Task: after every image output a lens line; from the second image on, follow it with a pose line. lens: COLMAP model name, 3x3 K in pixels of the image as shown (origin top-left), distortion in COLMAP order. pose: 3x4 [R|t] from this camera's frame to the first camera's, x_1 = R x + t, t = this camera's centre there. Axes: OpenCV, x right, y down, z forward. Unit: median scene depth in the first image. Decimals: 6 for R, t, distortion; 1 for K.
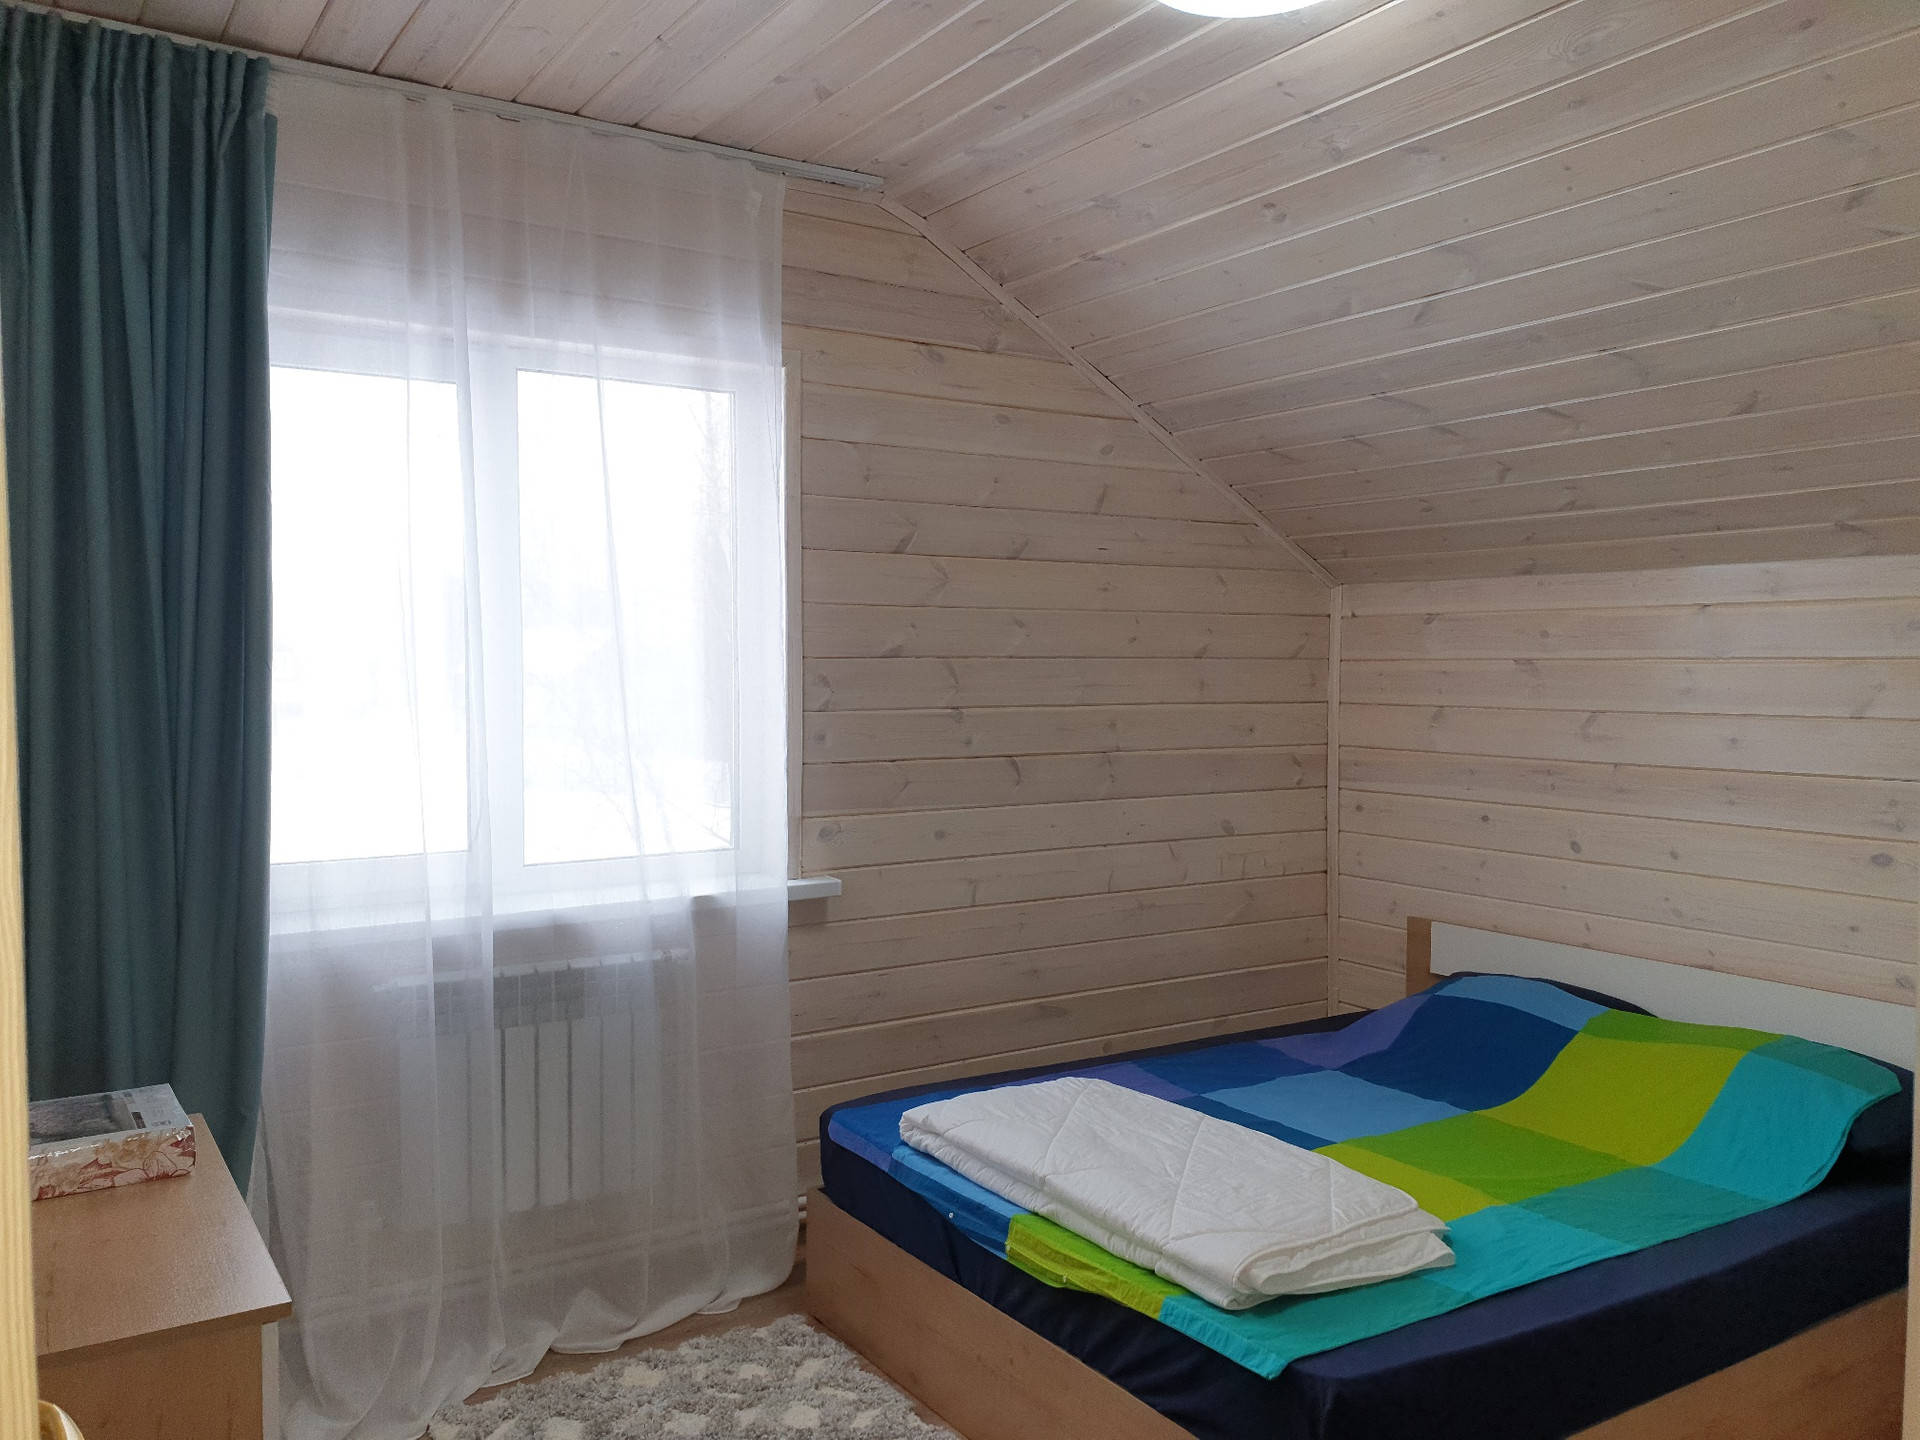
lens RADIAL K [[1498.8, 0, 957.9], [0, 1498.8, 715.0], [0, 0, 1]] dist [0.047275, -0.034411]
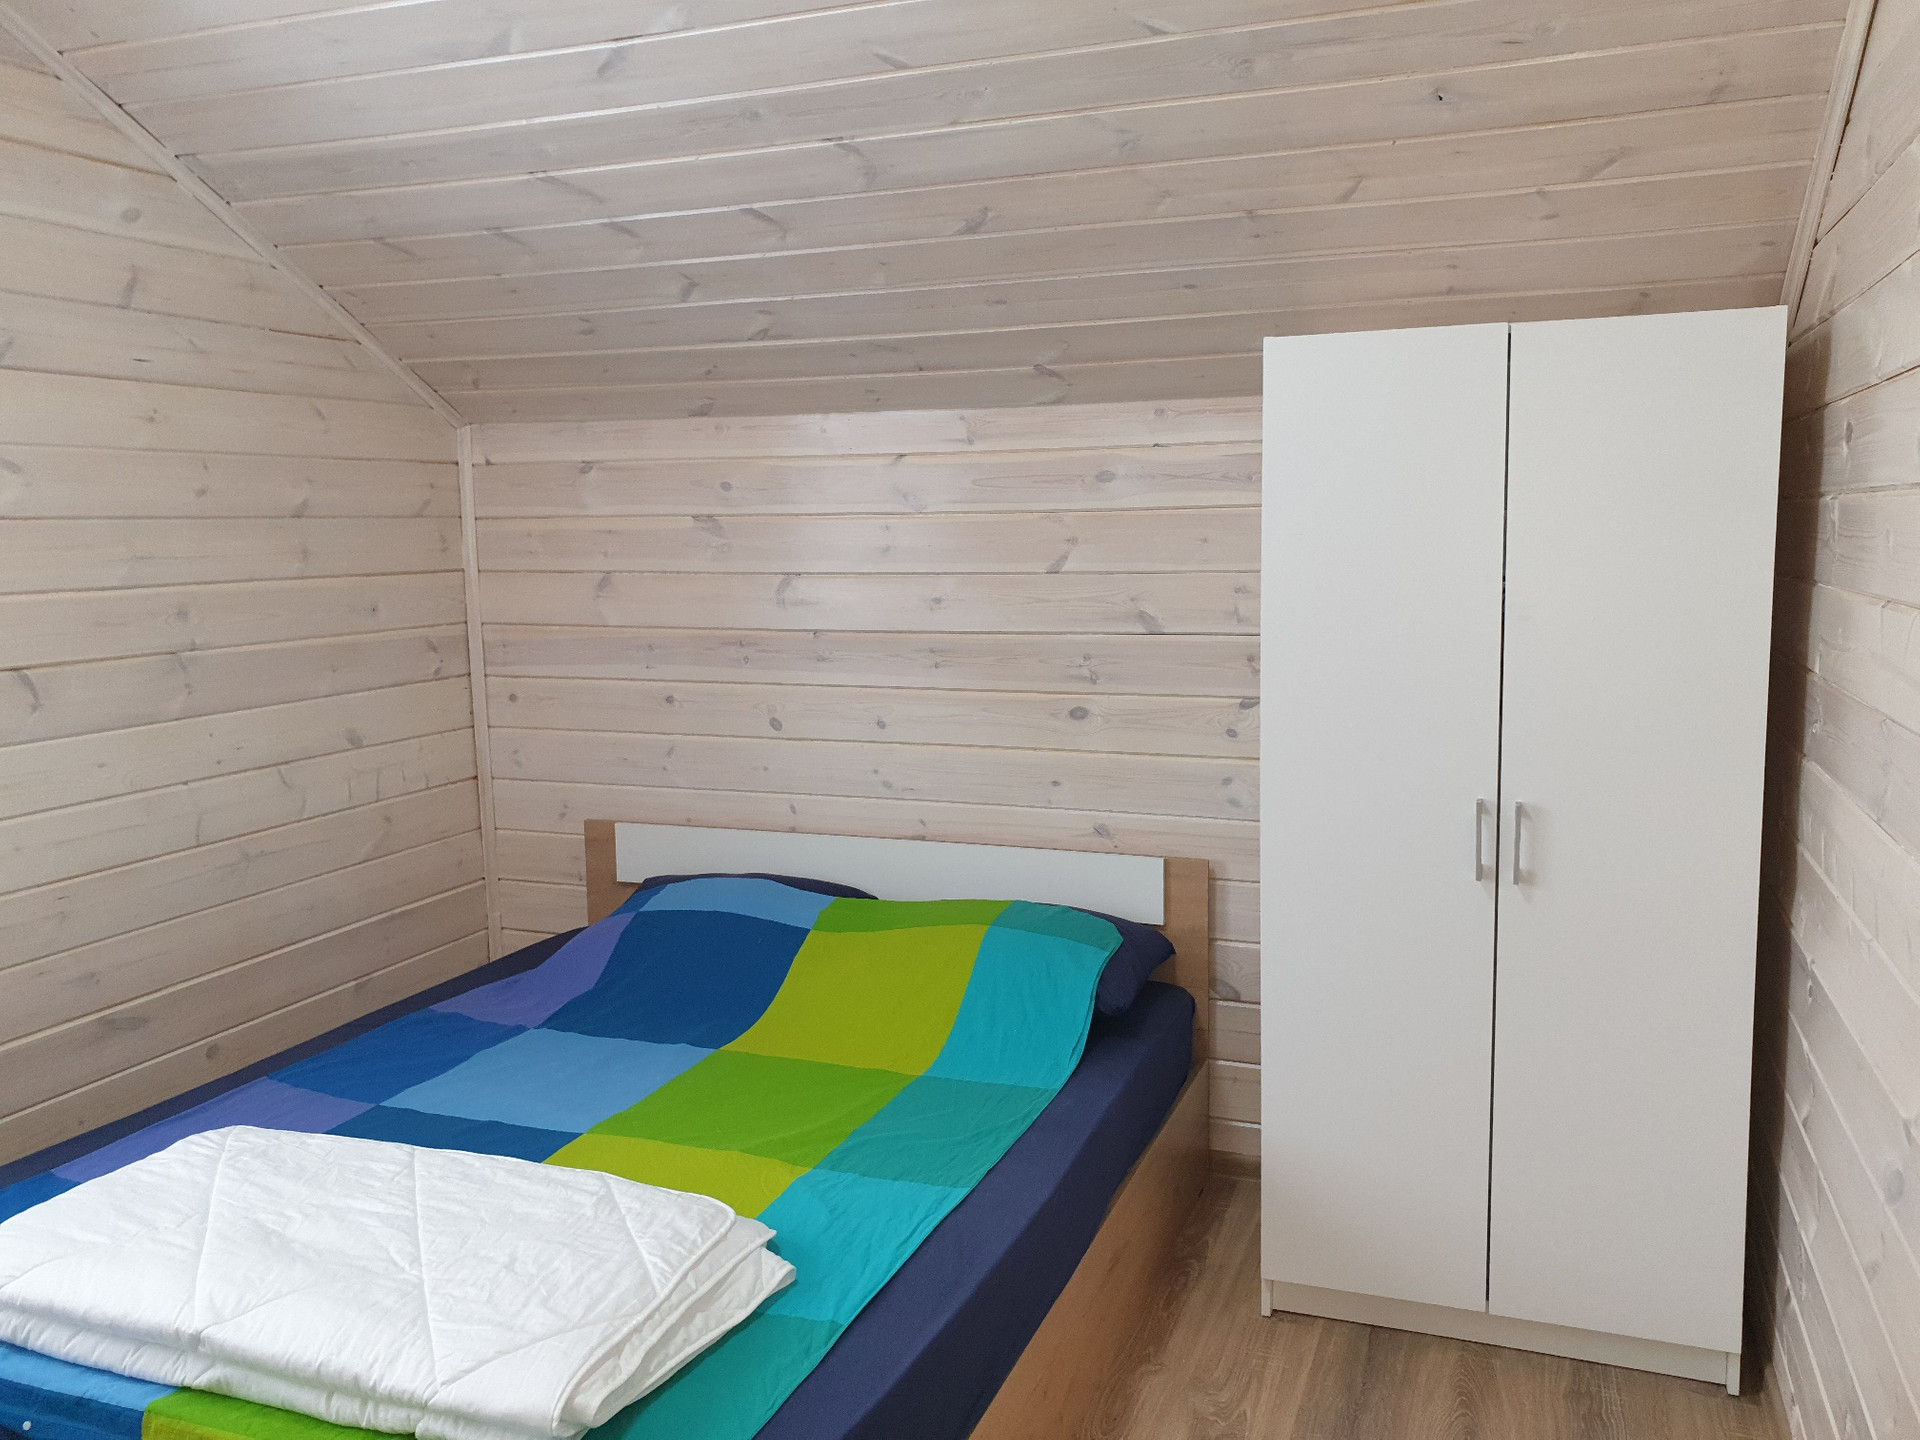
lens RADIAL K [[1498.8, 0, 963.5], [0, 1498.8, 714.1], [0, 0, 1]] dist [0.047275, -0.034411]
pose [[0.804702, -0.092116, 0.586489, -0.027649], [0.036599, 0.993707, 0.105858, -0.009855], [-0.592550, -0.063719, 0.803010, 0.228771]]
